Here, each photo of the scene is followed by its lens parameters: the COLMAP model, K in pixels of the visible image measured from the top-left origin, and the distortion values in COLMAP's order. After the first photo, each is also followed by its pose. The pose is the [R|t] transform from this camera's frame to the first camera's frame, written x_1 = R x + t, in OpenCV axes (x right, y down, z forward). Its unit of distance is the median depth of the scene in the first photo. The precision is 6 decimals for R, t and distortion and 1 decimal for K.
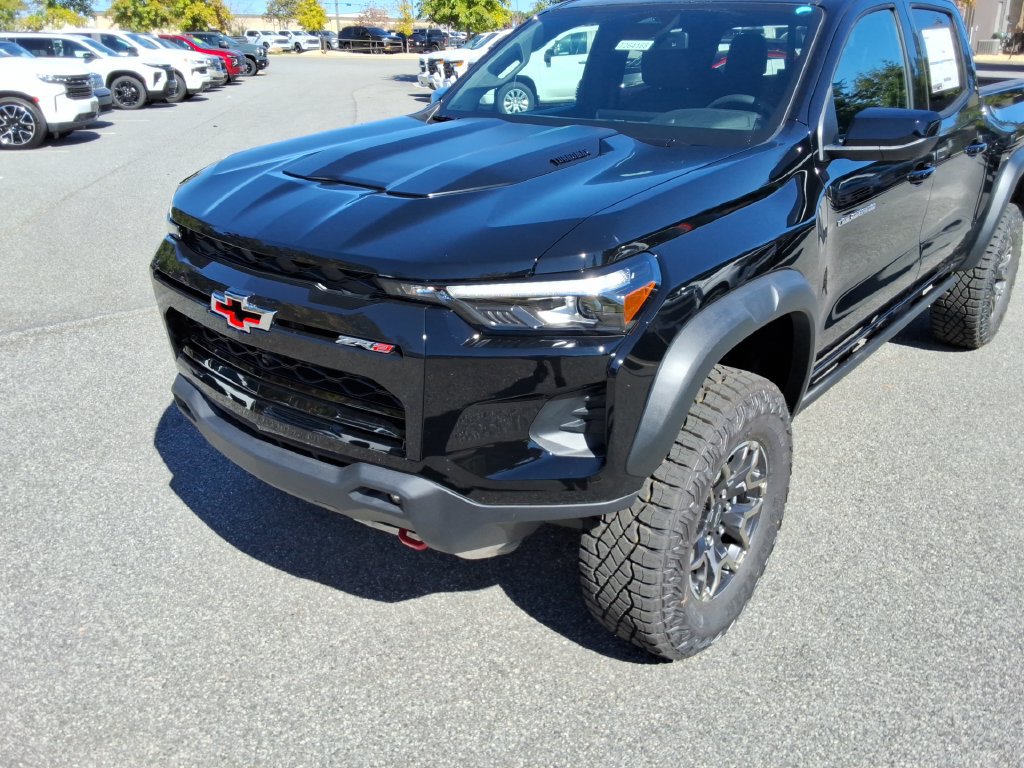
lens RADIAL K [[807.6, 0, 511.6], [0, 807.6, 382.7], [0, 0, 1]] dist [0.033871, -0.073099]
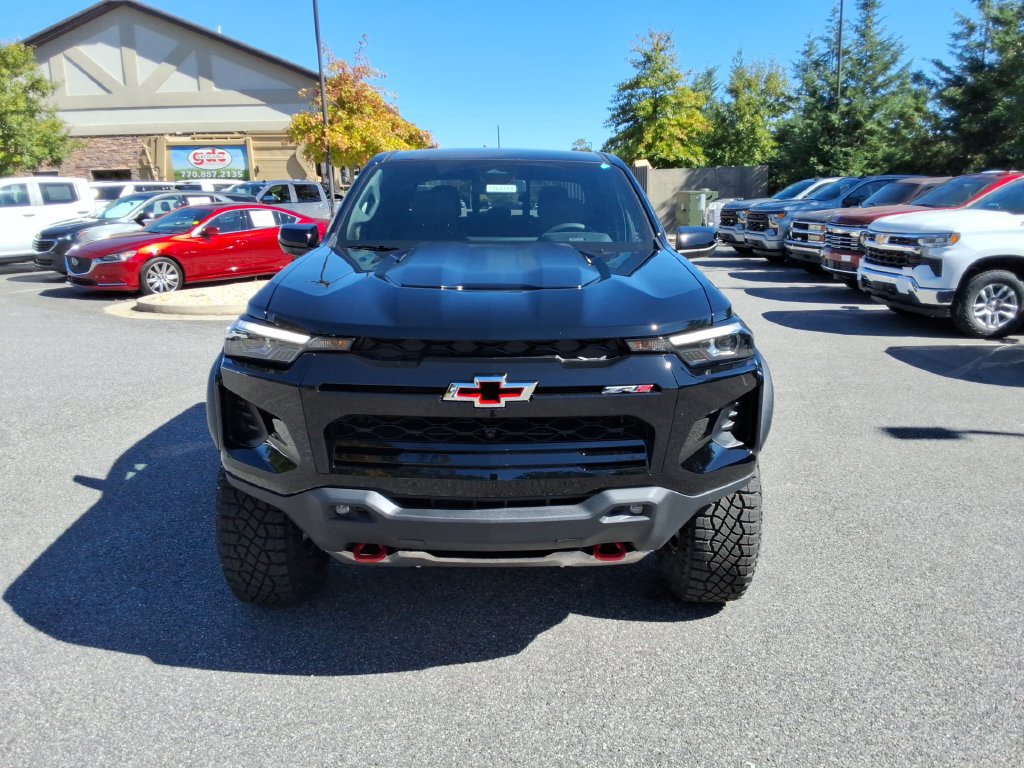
lens RADIAL K [[807.6, 0, 514.2], [0, 807.6, 380.5], [0, 0, 1]] dist [0.033871, -0.073099]
pose [[0.784742, -0.139673, 0.603881, -1.033017], [0.244303, 0.965108, -0.094250, 0.016782], [-0.569646, 0.221492, 0.791483, 0.039731]]
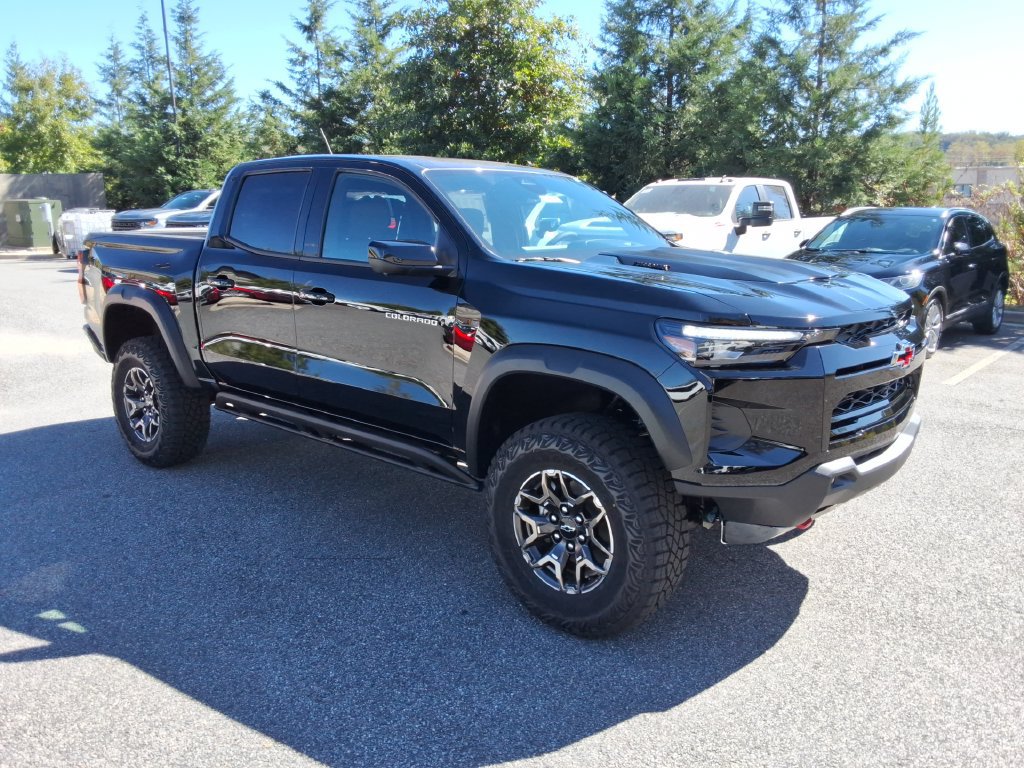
lens RADIAL K [[807.6, 0, 514.9], [0, 807.6, 388.1], [0, 0, 1]] dist [0.033871, -0.073099]
pose [[0.067791, -0.215506, 0.974146, -1.937203], [0.383213, 0.907121, 0.174011, -0.600527], [-0.921169, 0.361509, 0.144080, 1.530785]]
